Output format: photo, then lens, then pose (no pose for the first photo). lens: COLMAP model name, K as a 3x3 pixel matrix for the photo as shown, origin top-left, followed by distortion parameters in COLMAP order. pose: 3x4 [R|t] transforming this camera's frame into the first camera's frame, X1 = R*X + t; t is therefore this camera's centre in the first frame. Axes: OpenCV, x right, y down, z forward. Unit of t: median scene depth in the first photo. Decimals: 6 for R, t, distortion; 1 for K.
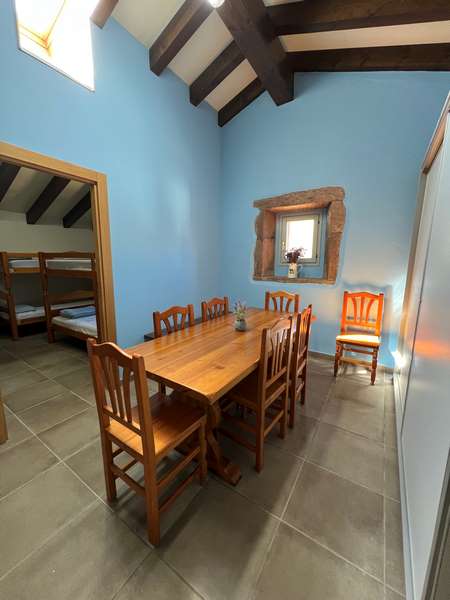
lens RADIAL K [[239.9, 0, 224.4], [0, 239.9, 301.3], [0, 0, 1]] dist [-0.001557, 0.000201]
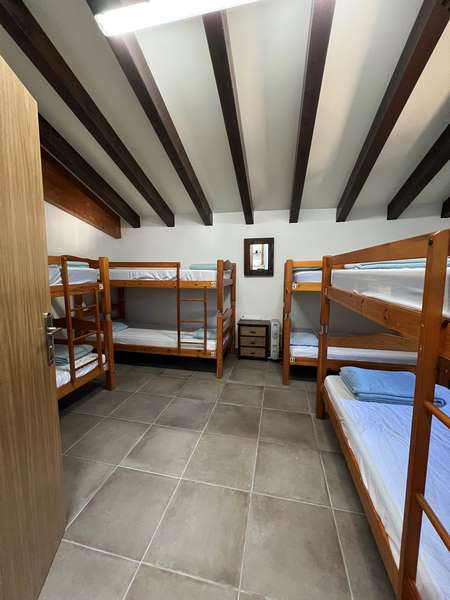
lens RADIAL K [[239.9, 0, 225.1], [0, 239.9, 298.1], [0, 0, 1]] dist [-0.001557, 0.000201]
pose [[0.362861, 0.093233, -0.927167, -0.128134], [-0.150770, 0.987746, 0.040319, -0.038227], [0.919565, 0.125159, 0.372472, 0.230844]]
